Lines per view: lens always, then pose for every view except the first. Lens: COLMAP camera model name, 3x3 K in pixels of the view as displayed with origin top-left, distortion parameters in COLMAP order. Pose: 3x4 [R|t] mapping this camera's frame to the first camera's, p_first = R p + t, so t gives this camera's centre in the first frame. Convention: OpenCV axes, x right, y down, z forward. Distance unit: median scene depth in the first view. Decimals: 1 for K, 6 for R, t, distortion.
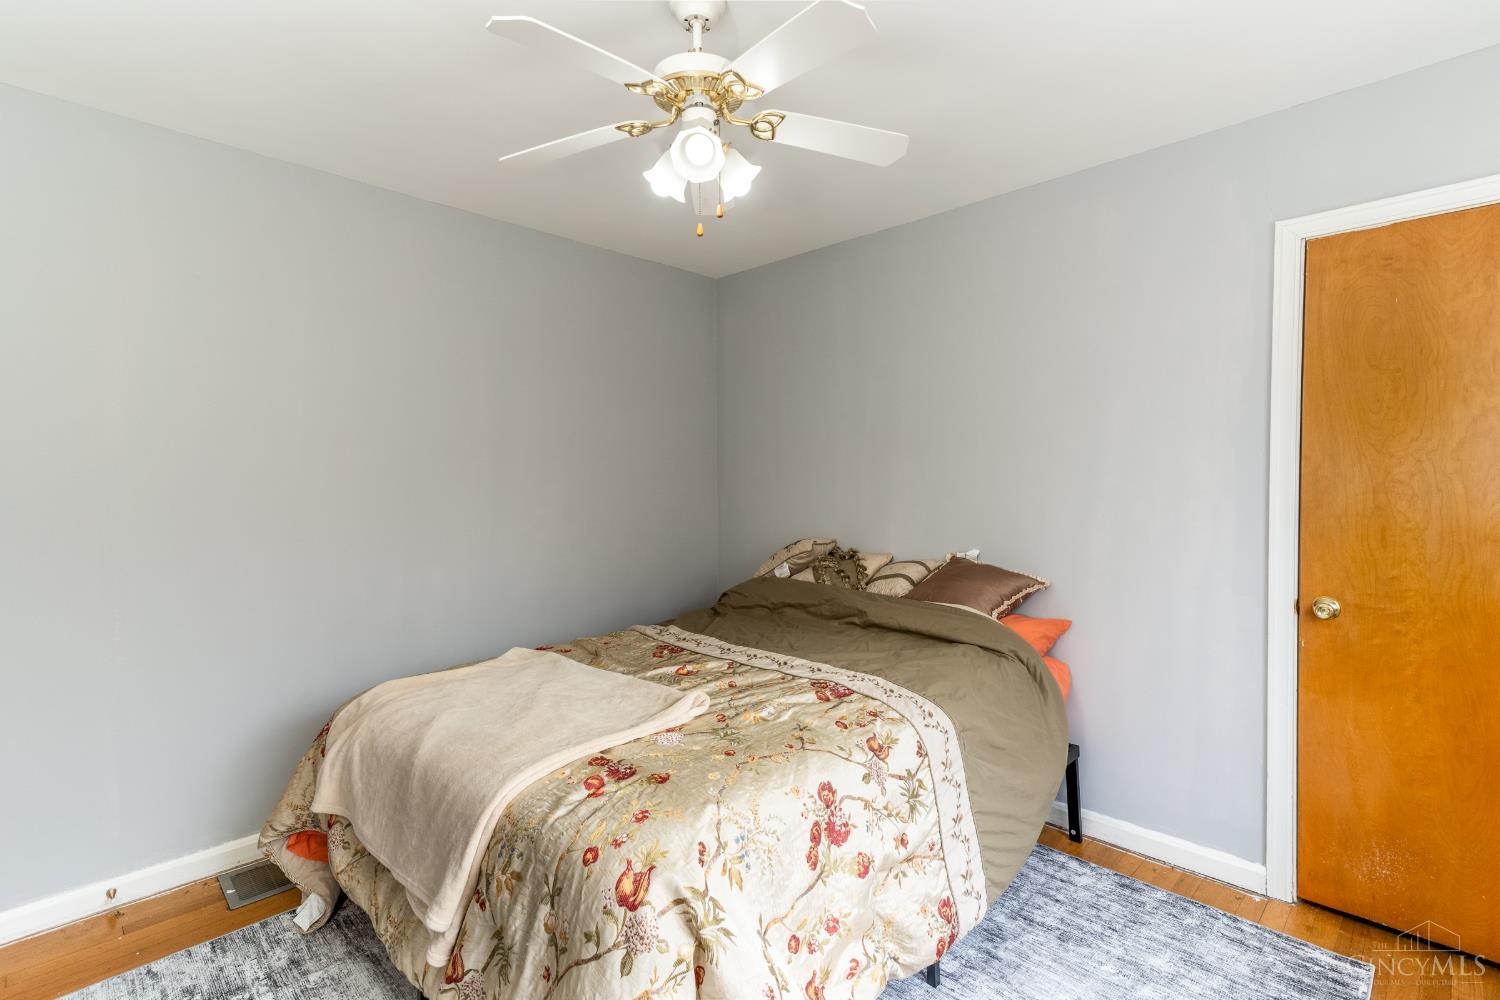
lens RADIAL K [[713.7, 0, 755.9], [0, 713.7, 494.4], [0, 0, 1]] dist [0.017263, 0.000185]
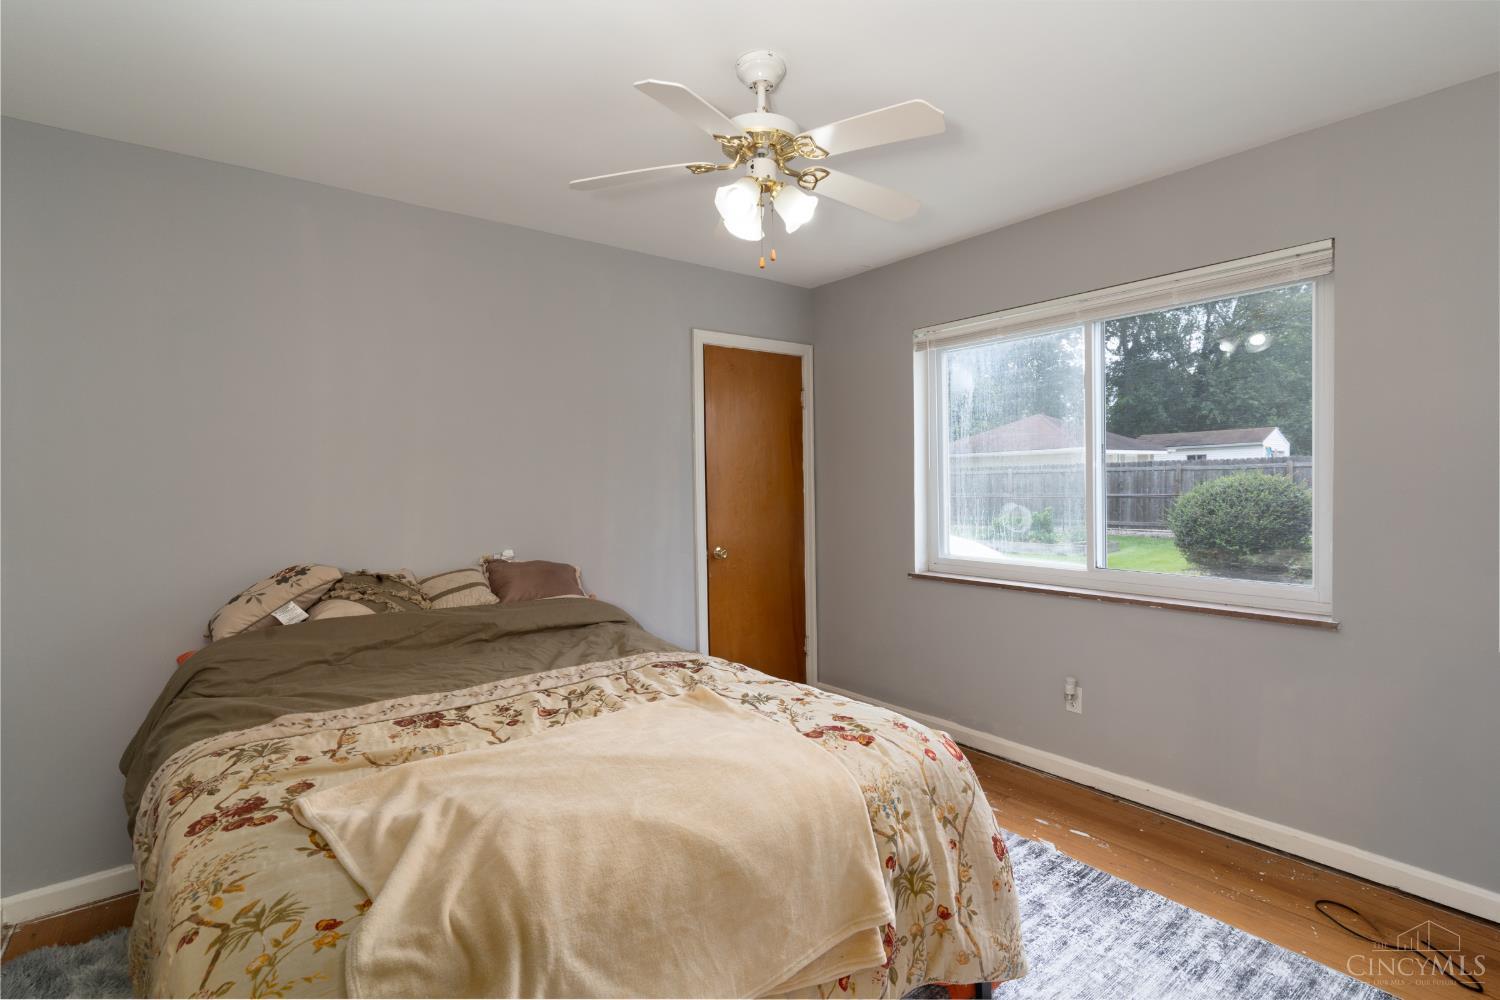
lens RADIAL K [[713.7, 0, 756.5], [0, 713.7, 495.6], [0, 0, 1]] dist [0.017263, 0.000185]
pose [[0.122795, -0.025602, 0.992102, -0.930296], [0.033523, 0.999204, 0.021636, -0.017988], [-0.991866, 0.030601, 0.123556, 0.659898]]
